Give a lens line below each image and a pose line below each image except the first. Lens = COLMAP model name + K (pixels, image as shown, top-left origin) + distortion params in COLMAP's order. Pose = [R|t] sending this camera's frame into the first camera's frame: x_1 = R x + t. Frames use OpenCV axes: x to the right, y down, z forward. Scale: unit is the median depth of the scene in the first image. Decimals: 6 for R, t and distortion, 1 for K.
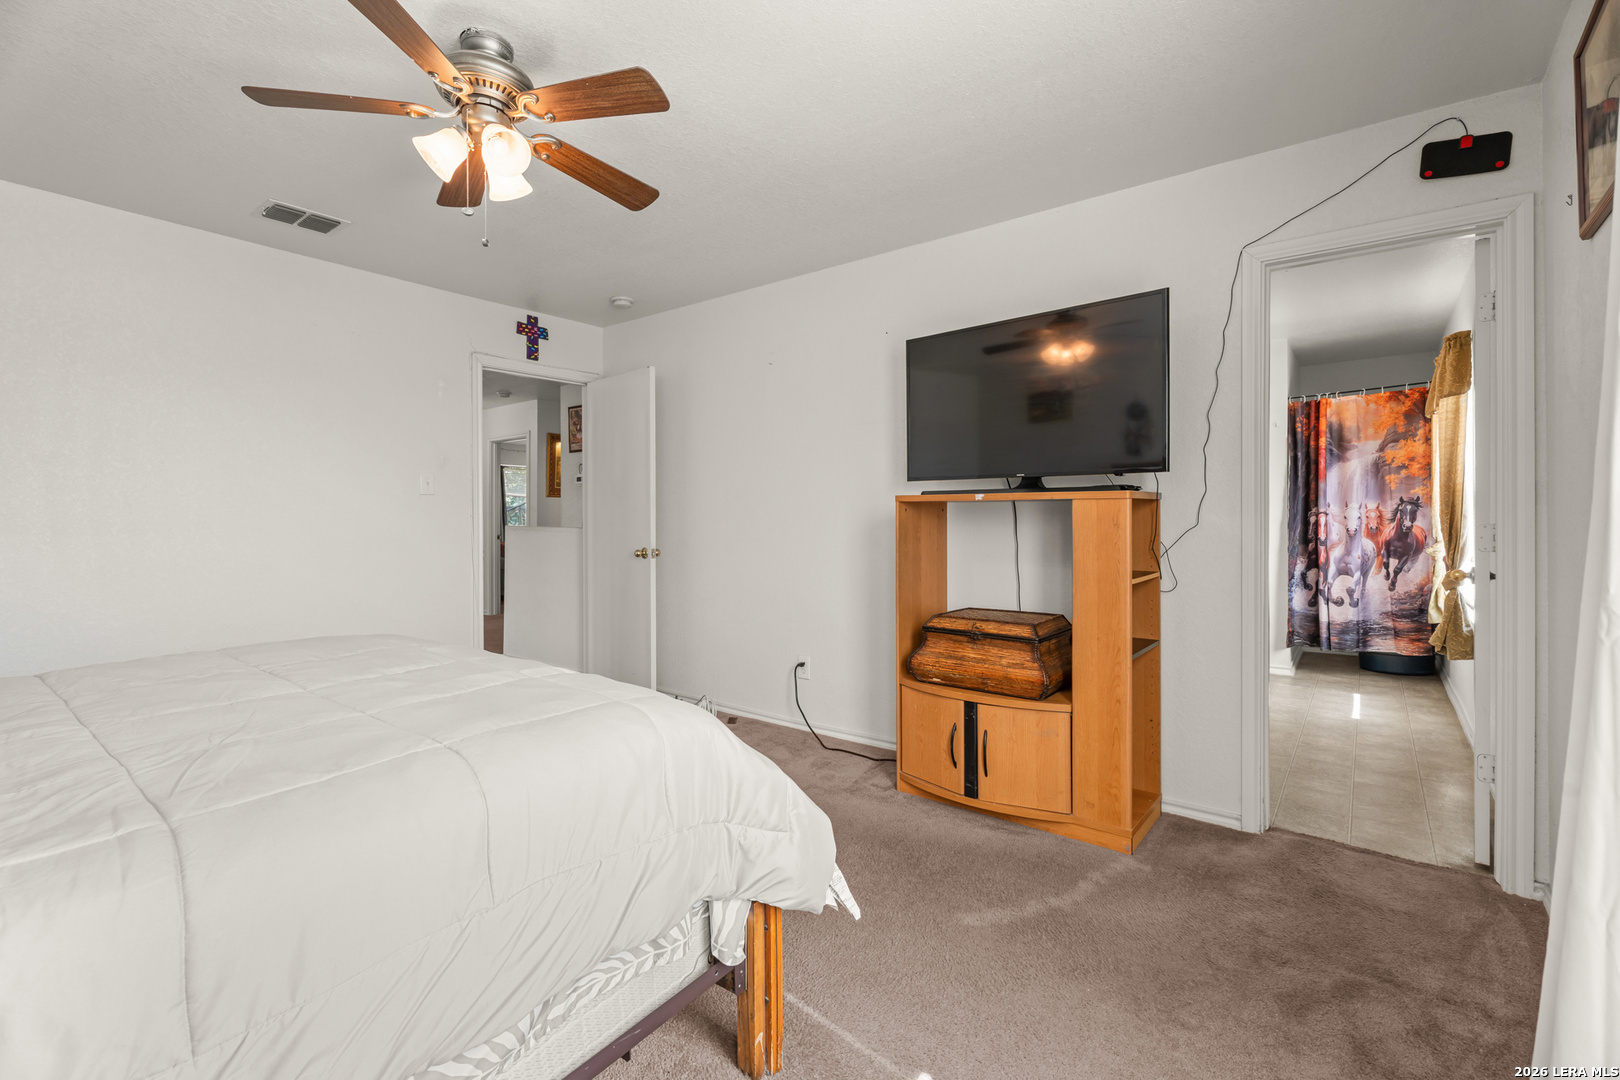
lens RADIAL K [[729.1, 0, 800.5], [0, 729.1, 528.0], [0, 0, 1]] dist [0.001201, -0.002358]
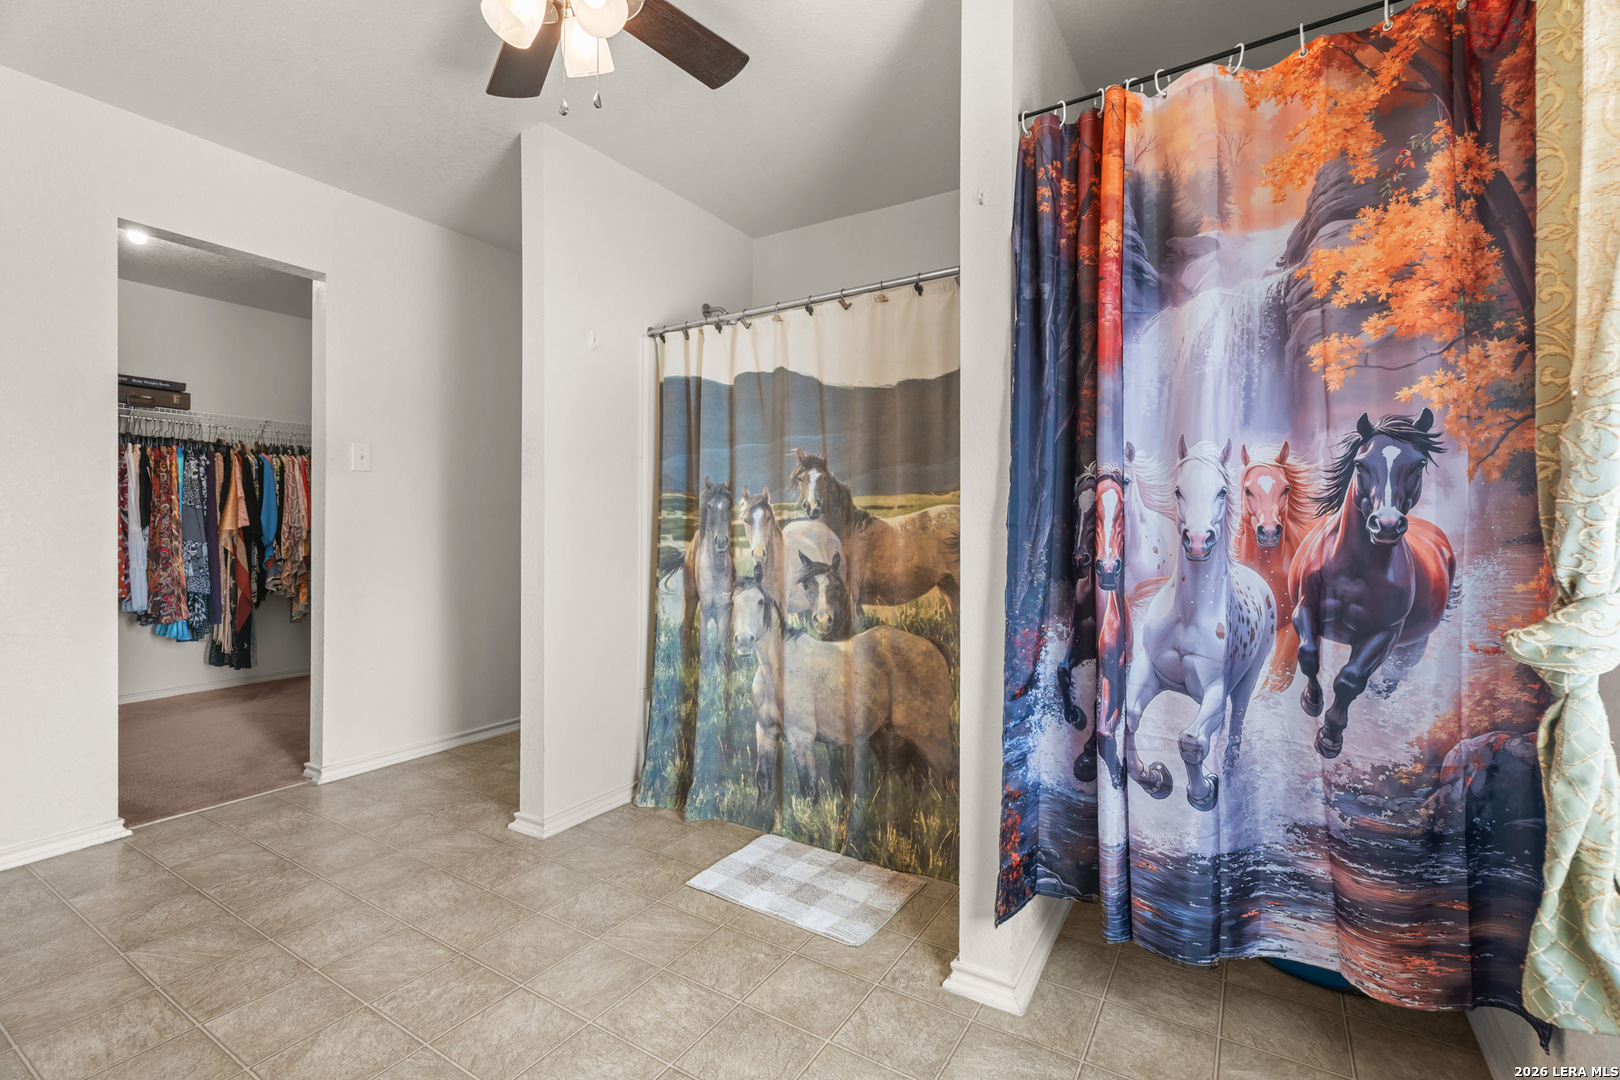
lens RADIAL K [[729.1, 0, 808.2], [0, 729.1, 530.6], [0, 0, 1]] dist [0.001201, -0.002358]
pose [[0.992405, 0.004779, 0.122920, 0.569139], [-0.005056, 0.999985, 0.001935, 0.000664], [-0.122909, -0.002542, 0.992415, 0.735025]]
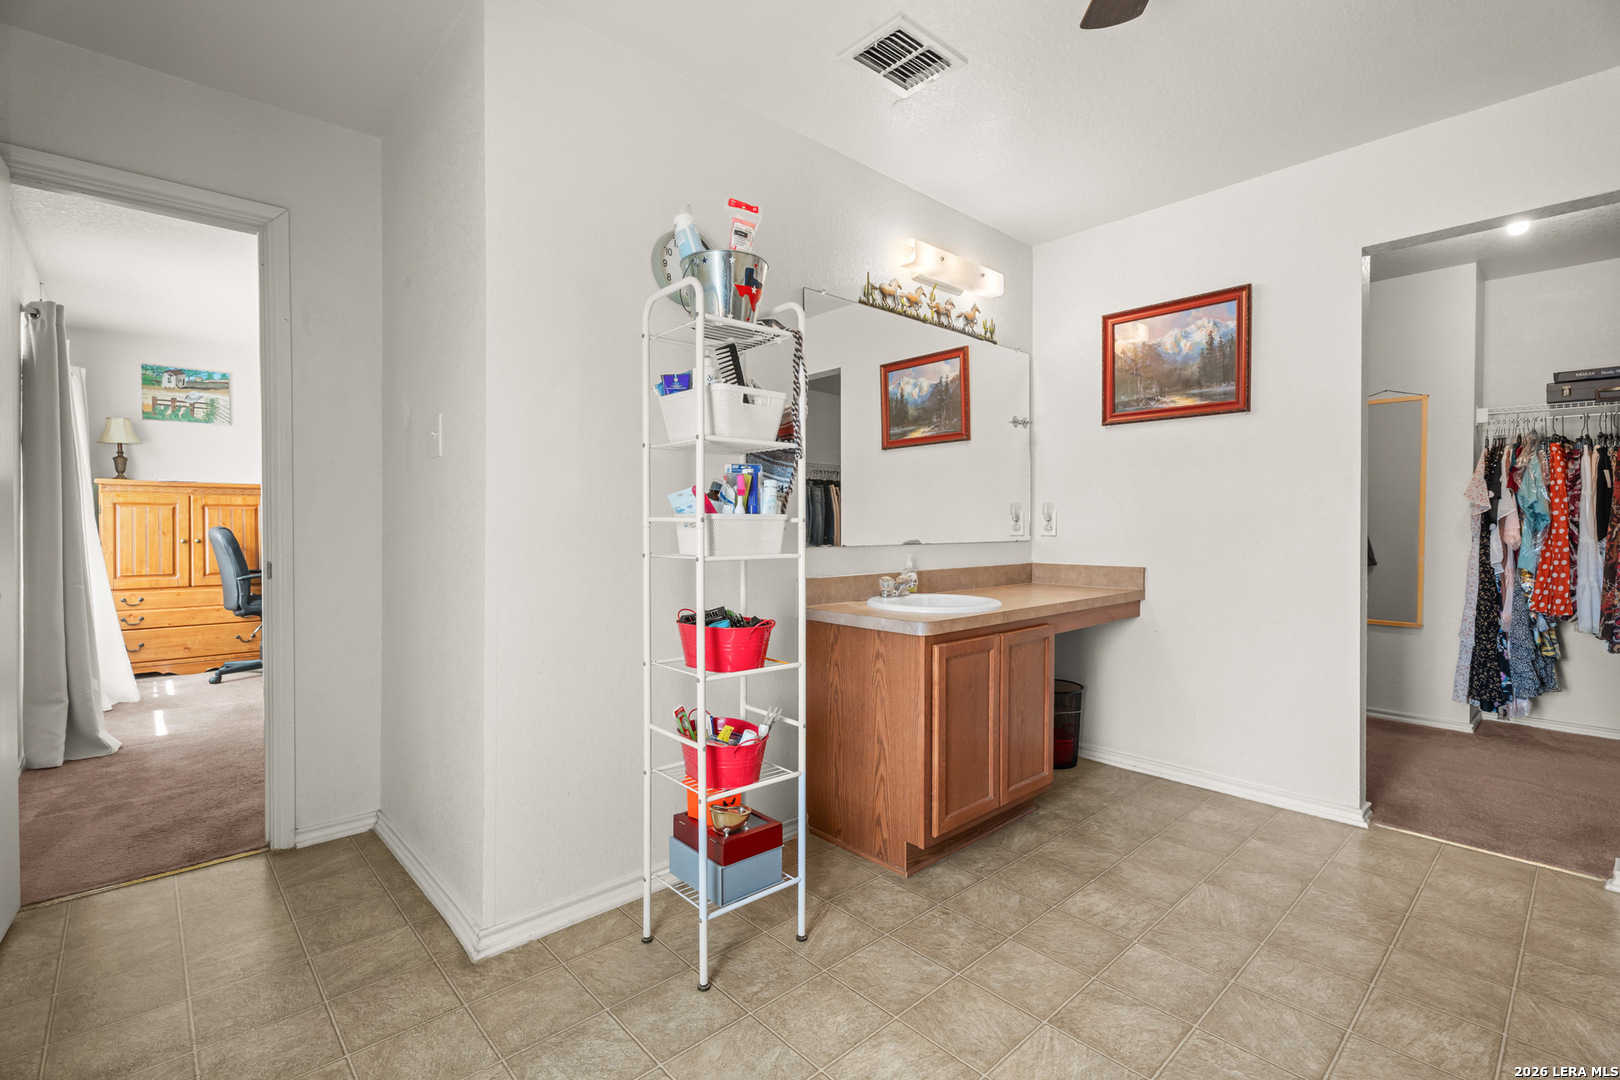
lens RADIAL K [[729.1, 0, 801.1], [0, 729.1, 539.4], [0, 0, 1]] dist [0.001201, -0.002358]
pose [[-0.161552, 0.014076, -0.986764, 0.796539], [-0.012321, 0.999792, 0.016279, 0.000551], [0.986787, 0.014788, -0.161344, 1.020083]]
